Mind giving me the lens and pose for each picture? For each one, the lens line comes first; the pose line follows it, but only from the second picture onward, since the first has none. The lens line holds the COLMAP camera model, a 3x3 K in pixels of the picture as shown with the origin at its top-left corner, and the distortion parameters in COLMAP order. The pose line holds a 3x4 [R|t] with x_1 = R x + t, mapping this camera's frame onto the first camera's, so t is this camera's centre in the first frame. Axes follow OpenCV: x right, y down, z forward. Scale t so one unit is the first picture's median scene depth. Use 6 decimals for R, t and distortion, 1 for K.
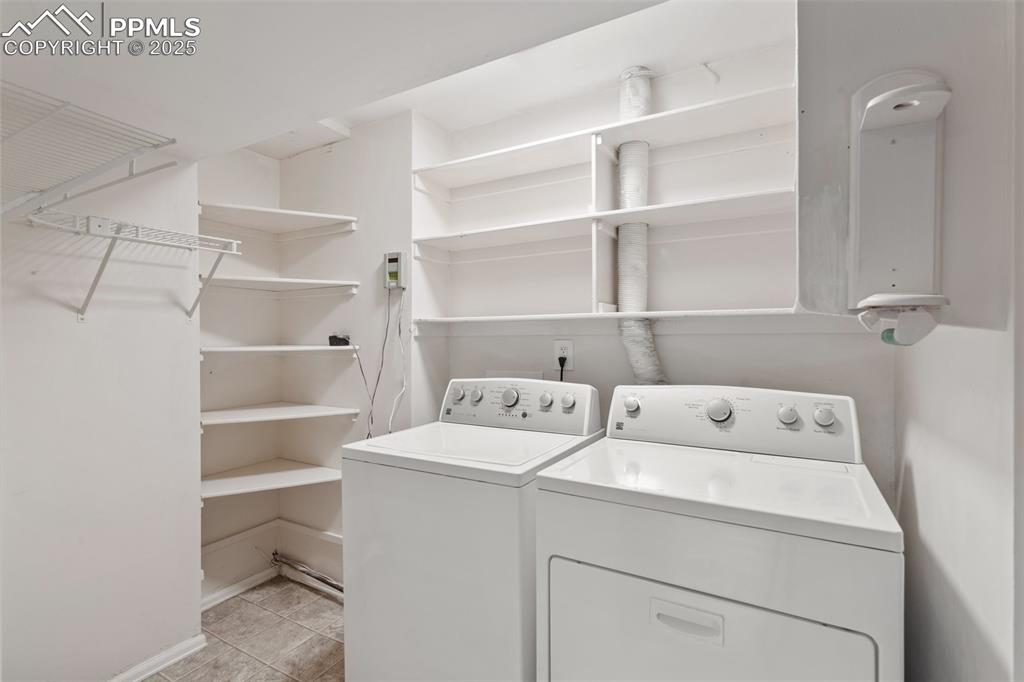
lens RADIAL K [[470.6, 0, 514.9], [0, 470.6, 338.5], [0, 0, 1]] dist [0.000737, 0.000138]
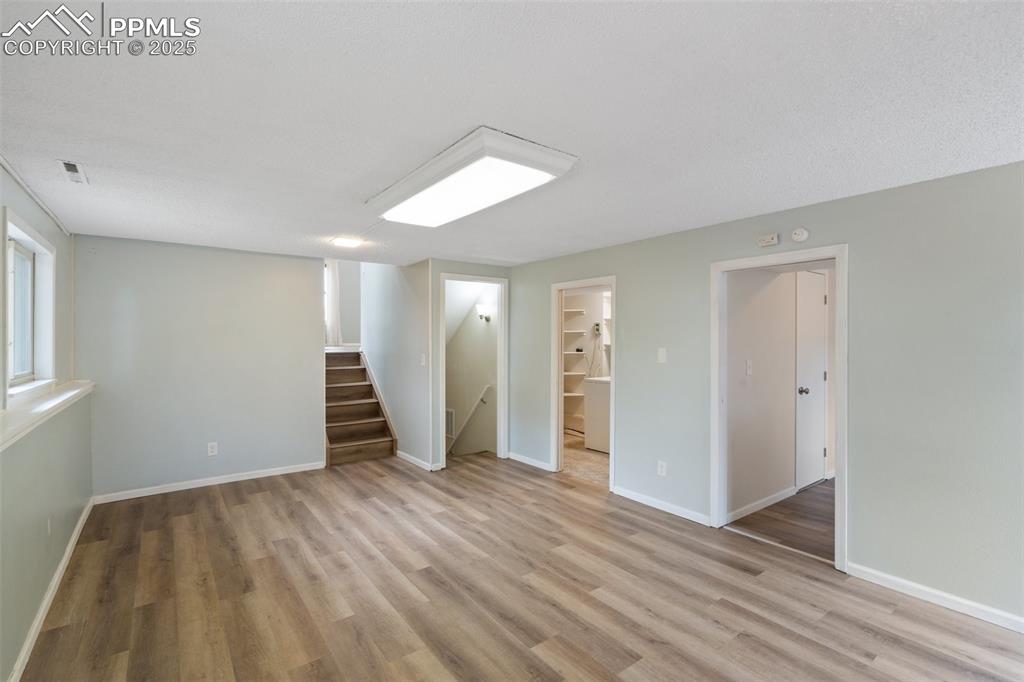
lens RADIAL K [[470.6, 0, 511.7], [0, 470.6, 342.7], [0, 0, 1]] dist [0.000737, 0.000138]
pose [[0.919134, 0.000931, -0.393944, 0.451619], [-0.003801, 0.999972, -0.006505, -0.024965], [0.393927, 0.007477, 0.919111, -2.096011]]
